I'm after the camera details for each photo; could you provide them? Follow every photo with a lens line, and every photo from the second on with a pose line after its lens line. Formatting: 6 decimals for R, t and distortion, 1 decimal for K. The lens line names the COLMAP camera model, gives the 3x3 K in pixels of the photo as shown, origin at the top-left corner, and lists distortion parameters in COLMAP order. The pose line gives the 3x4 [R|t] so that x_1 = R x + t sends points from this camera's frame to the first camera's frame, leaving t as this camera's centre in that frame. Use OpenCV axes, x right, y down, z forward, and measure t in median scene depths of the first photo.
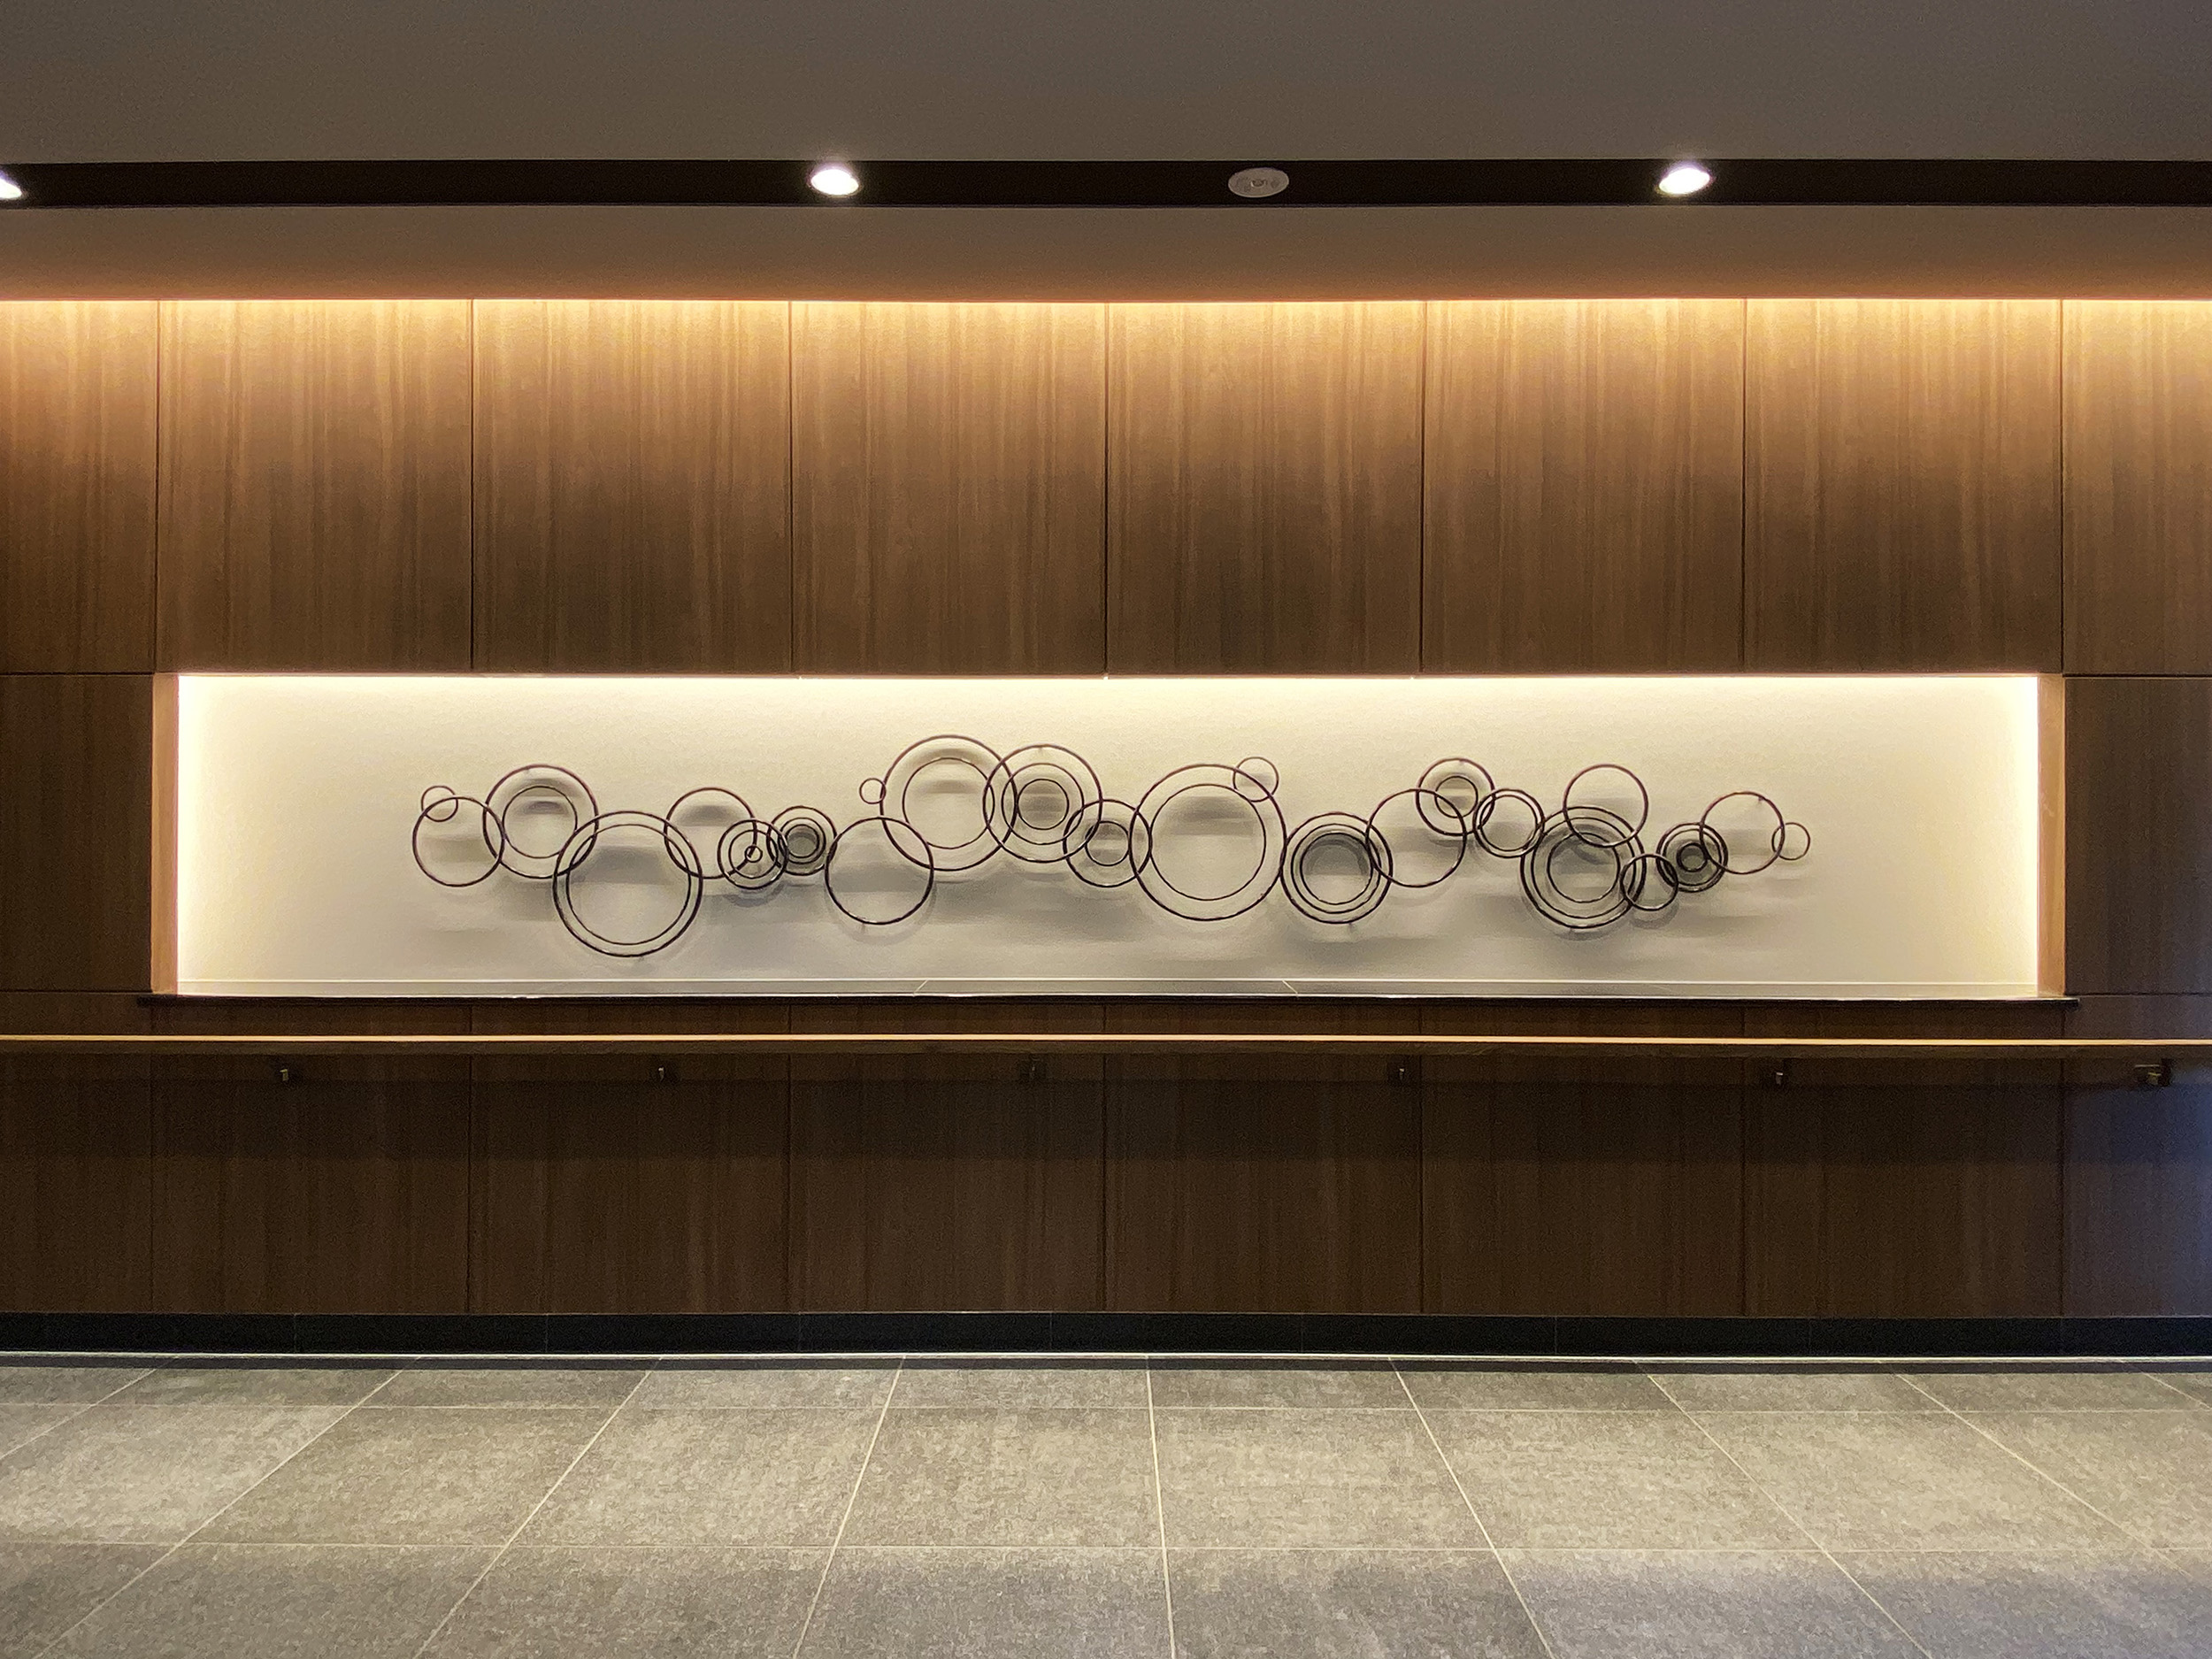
lens RADIAL K [[1356.0, 0, 1106.0], [0, 1356.0, 829.5], [0, 0, 1]] dist [0.065370, -0.064548]
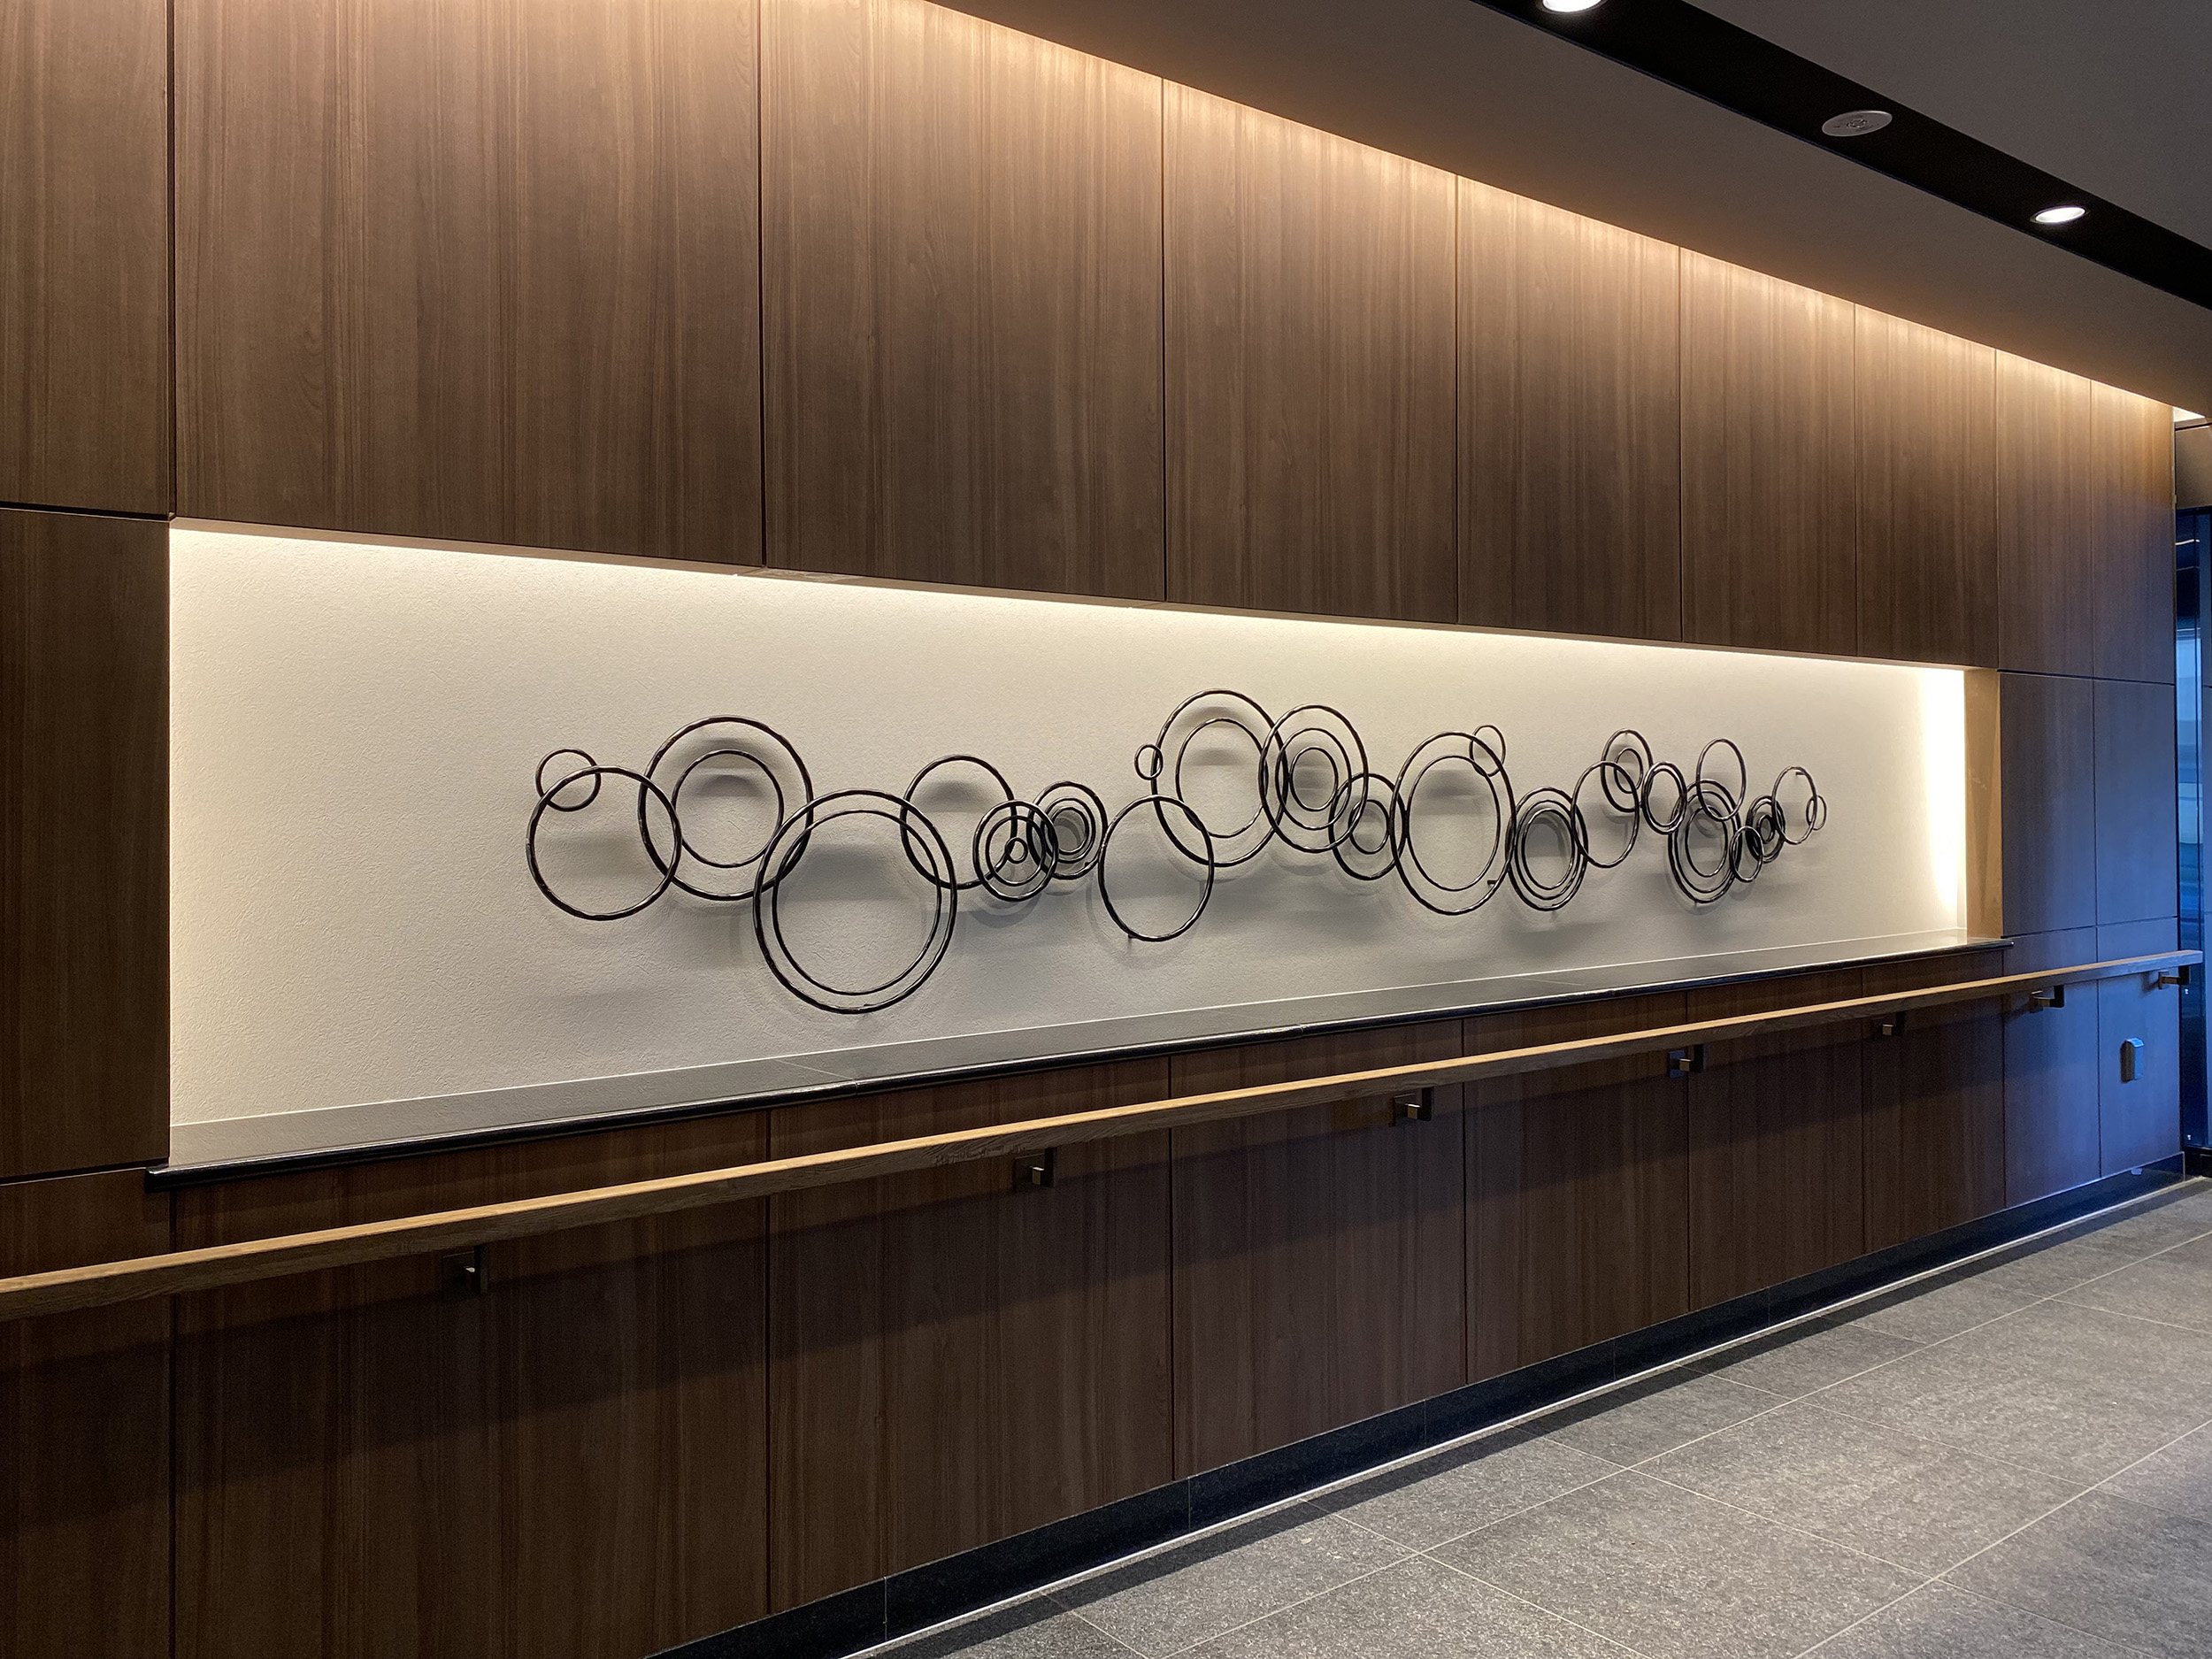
lens RADIAL K [[1672.9, 0, 1105.6], [0, 1672.9, 806.4], [0, 0, 1]] dist [0.034125, -0.006002]
pose [[0.791886, -0.011916, 0.610553, -0.751673], [0.014101, 0.999900, 0.001226, -0.005680], [-0.610506, 0.007639, 0.791975, 0.294772]]
